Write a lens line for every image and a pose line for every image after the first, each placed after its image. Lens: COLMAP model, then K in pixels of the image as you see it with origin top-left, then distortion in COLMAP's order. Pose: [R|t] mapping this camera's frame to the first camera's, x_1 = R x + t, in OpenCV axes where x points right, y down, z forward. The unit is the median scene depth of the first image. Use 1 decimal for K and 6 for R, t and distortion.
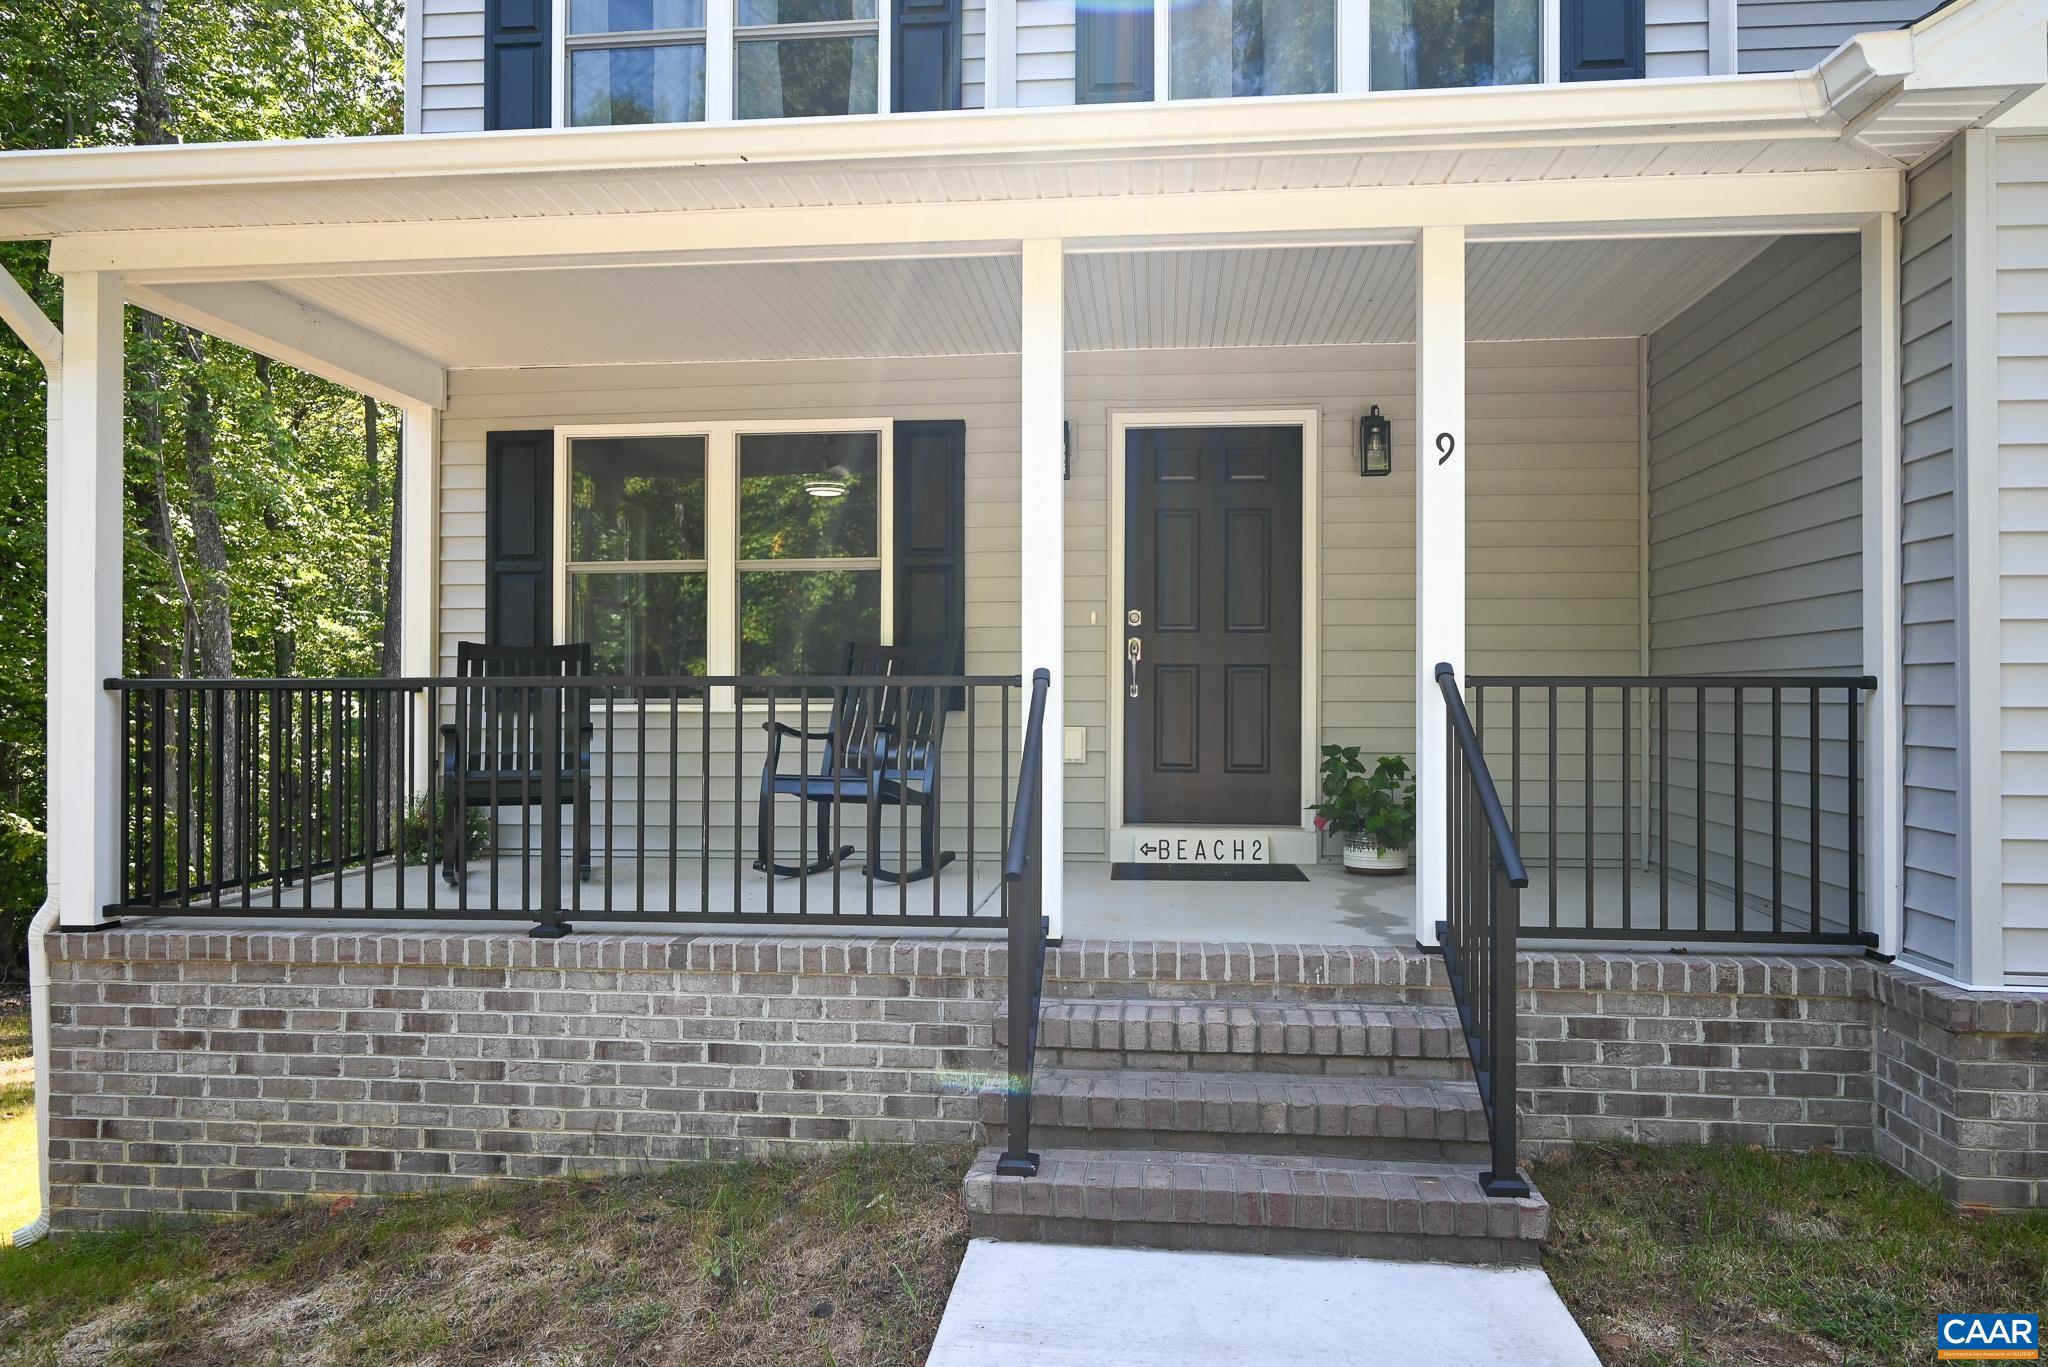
lens RADIAL K [[1411.0, 0, 1036.5], [0, 1411.0, 684.7], [0, 0, 1]] dist [-0.006700, -0.001119]
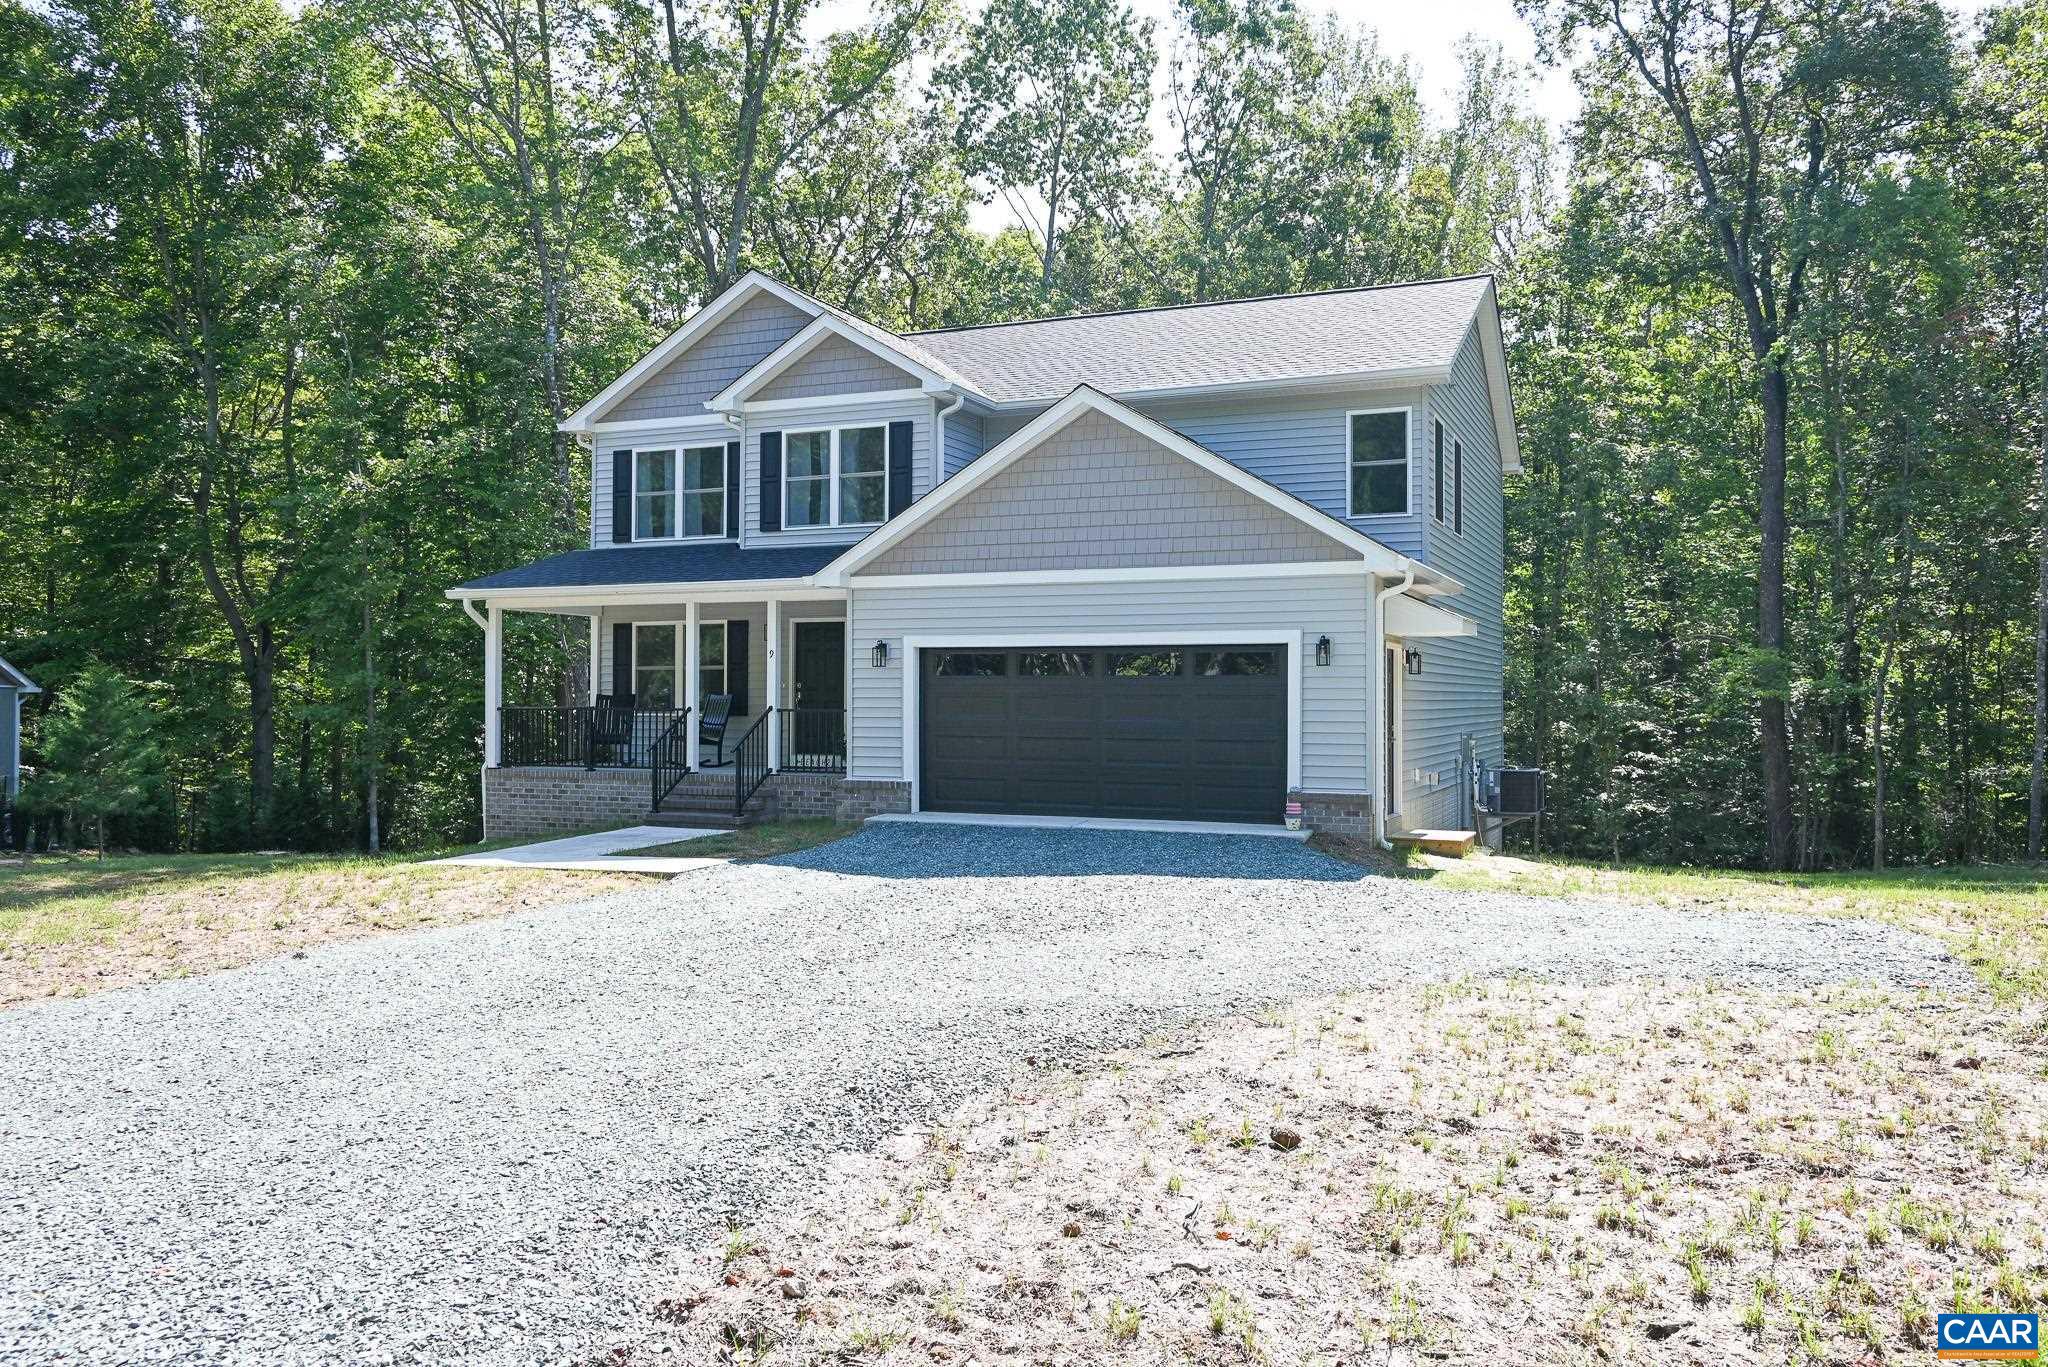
lens RADIAL K [[1595.9, 0, 1020.4], [0, 1595.9, 685.6], [0, 0, 1]] dist [-0.003733, -0.000306]
pose [[0.954546, -0.002023, -0.298056, 1.510101], [0.001147, 0.999995, -0.003112, -0.036400], [0.298061, 0.002628, 0.954543, -2.067585]]
